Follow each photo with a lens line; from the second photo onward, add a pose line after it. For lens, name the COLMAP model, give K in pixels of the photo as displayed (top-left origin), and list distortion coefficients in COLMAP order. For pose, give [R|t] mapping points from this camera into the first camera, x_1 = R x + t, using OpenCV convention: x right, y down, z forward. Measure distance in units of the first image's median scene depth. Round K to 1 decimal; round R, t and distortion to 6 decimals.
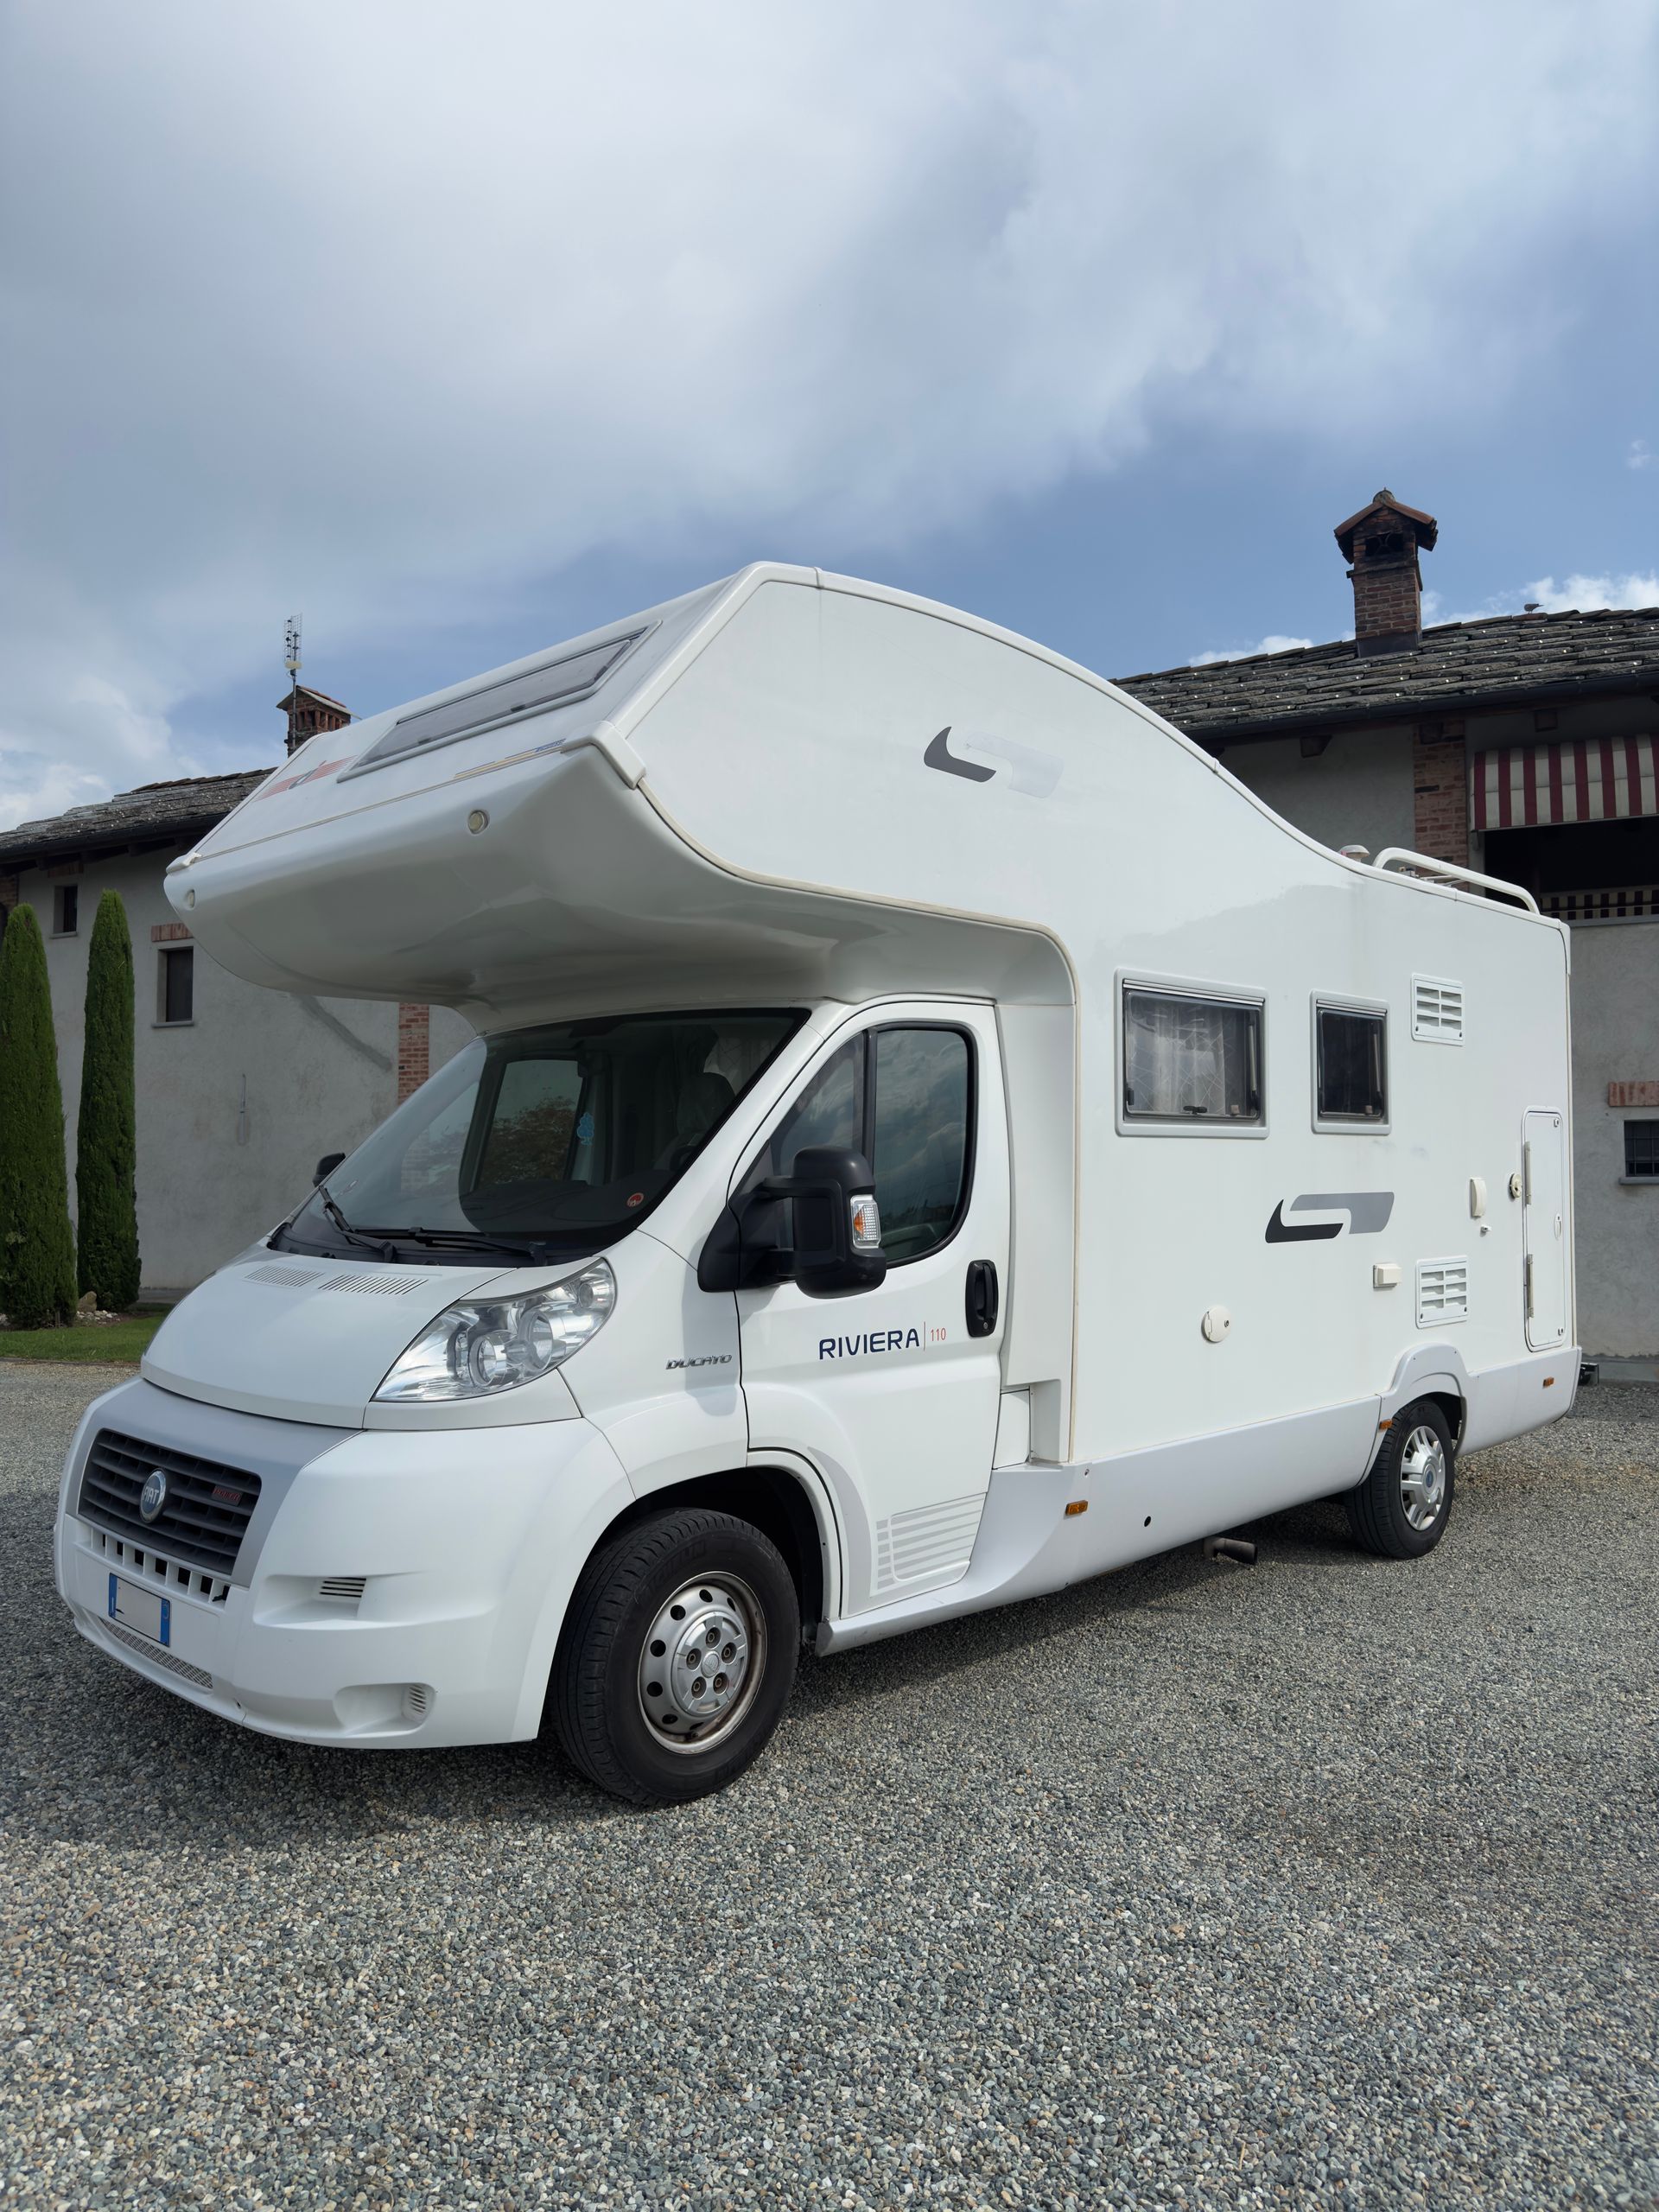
lens RADIAL K [[1564.2, 0, 833.4], [0, 1564.2, 1088.4], [0, 0, 1]] dist [0.043731, -0.055512]
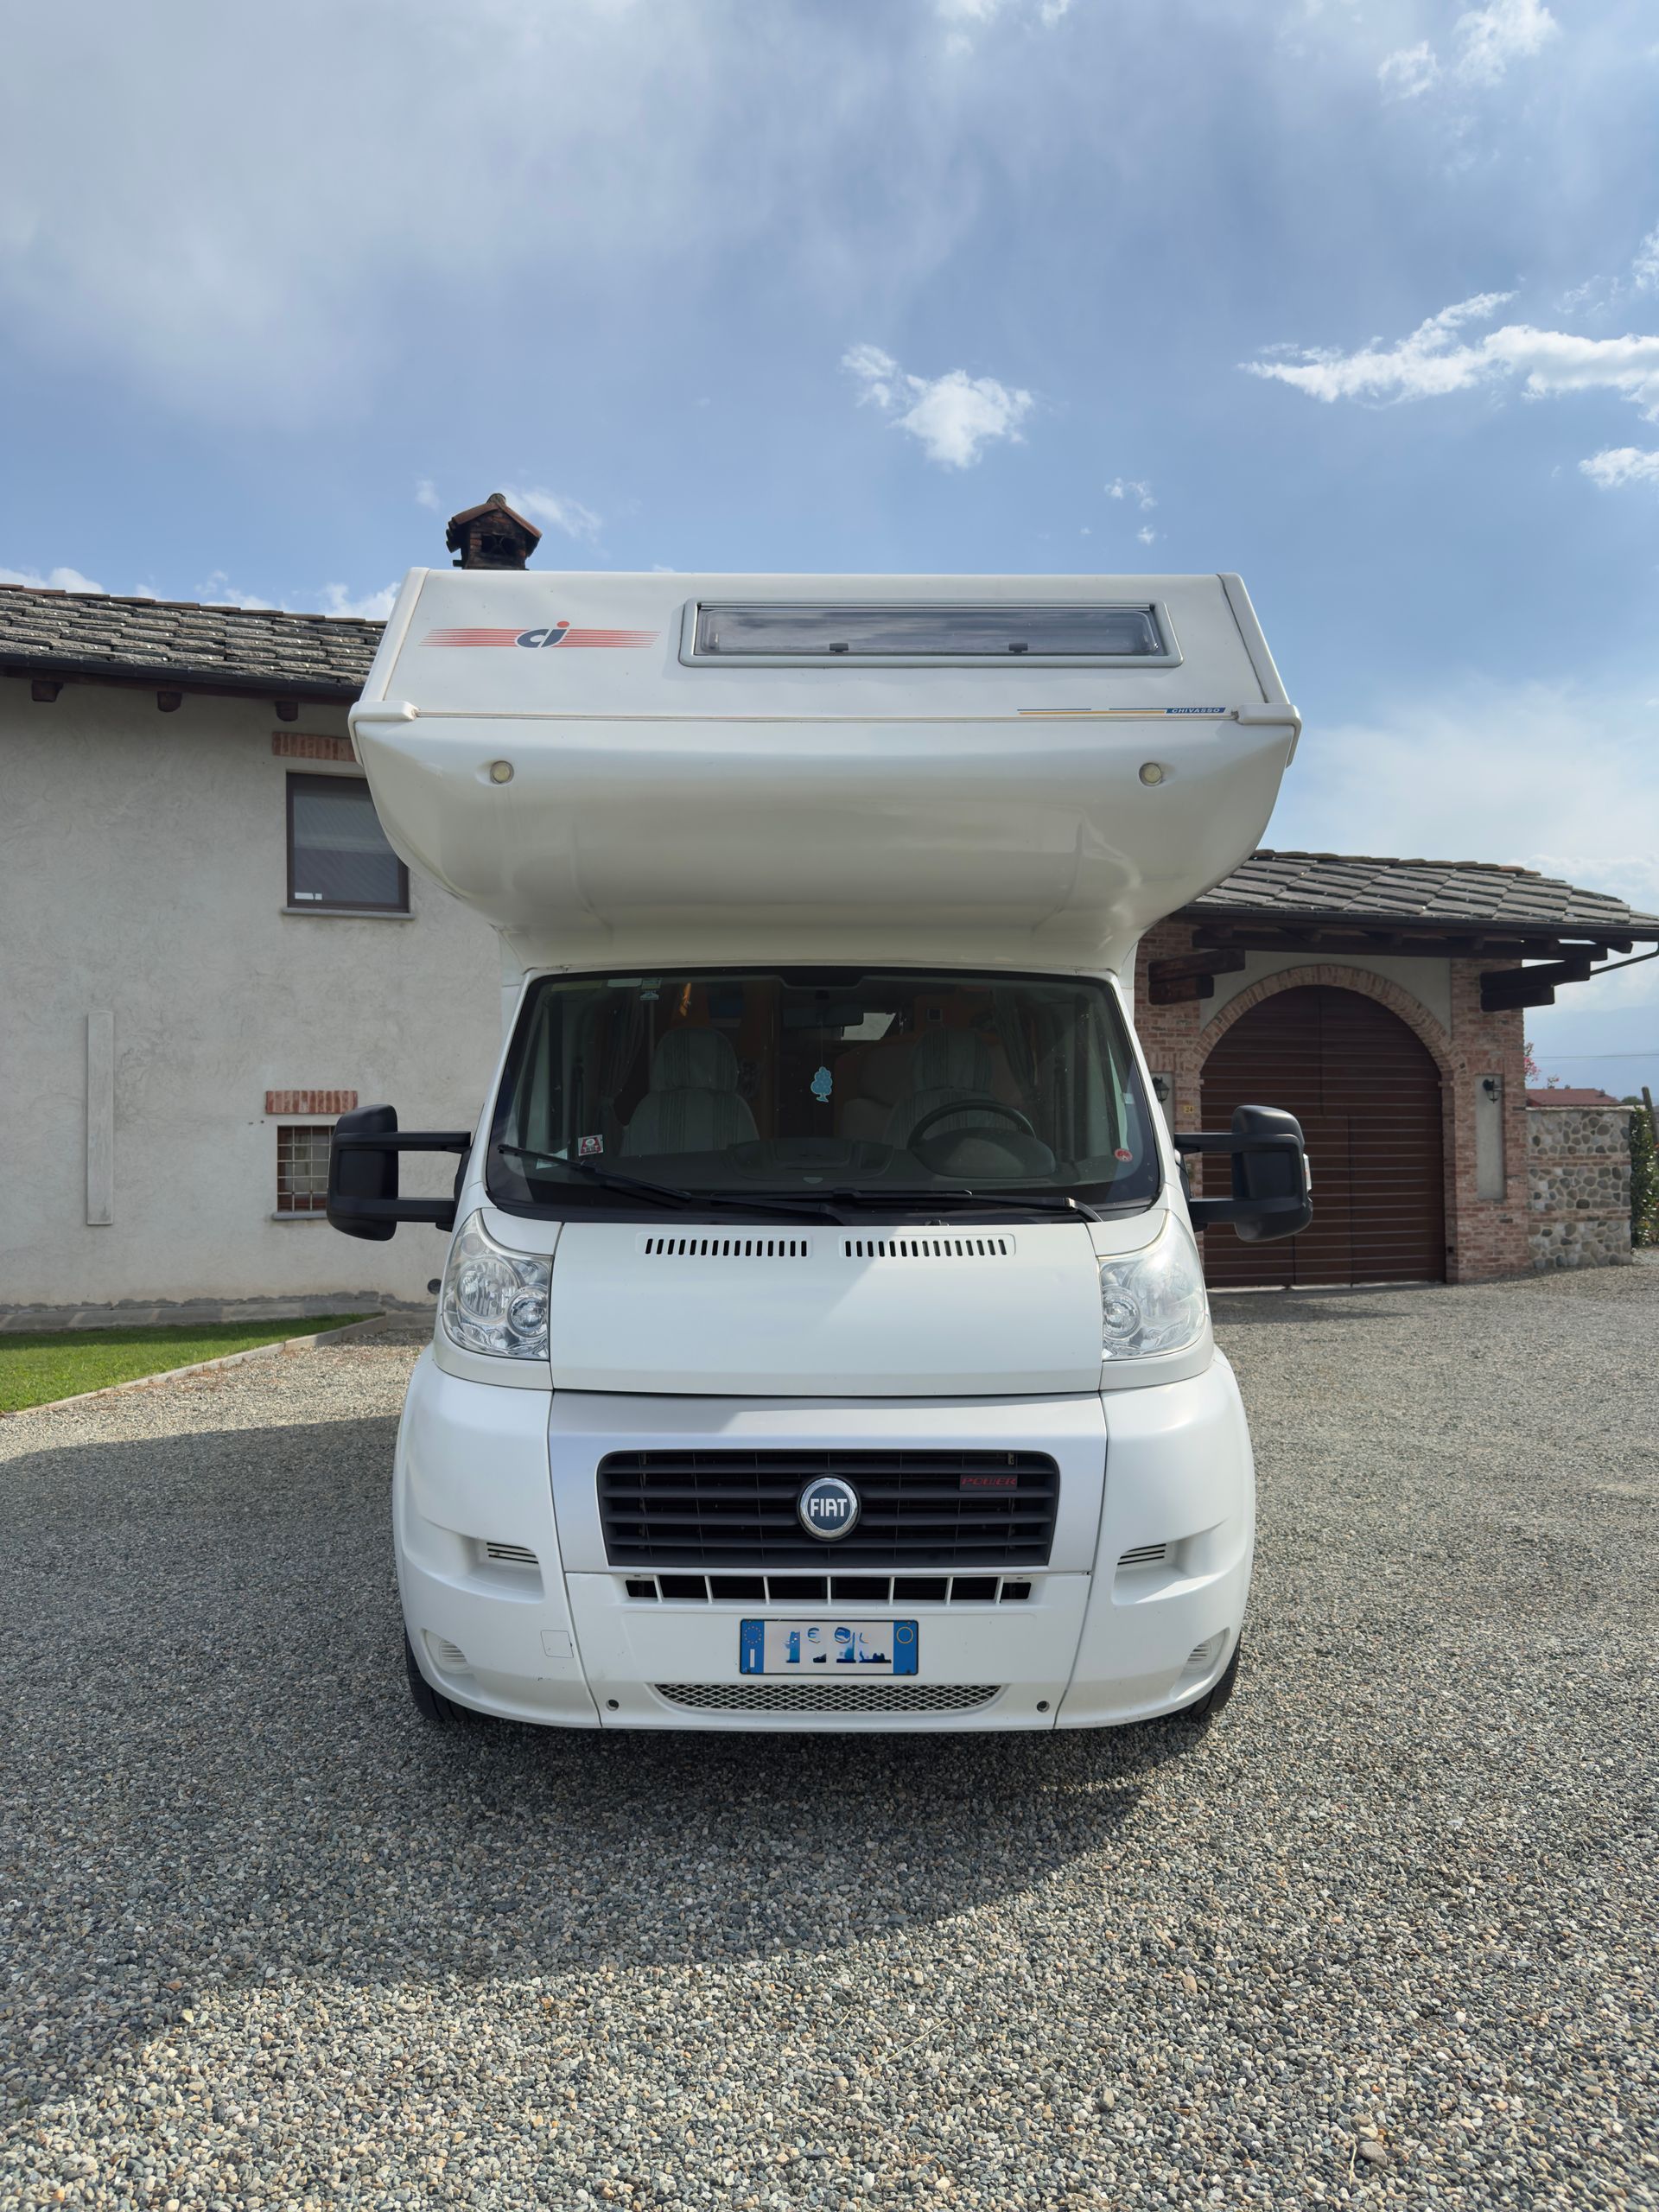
lens RADIAL K [[1564.2, 0, 824.9], [0, 1564.2, 1104.0], [0, 0, 1]] dist [0.043731, -0.055512]
pose [[0.708077, 0.019879, 0.705856, -1.001209], [-0.036676, 0.999290, 0.008649, 0.037752], [-0.705182, -0.032012, 0.708303, 0.415405]]
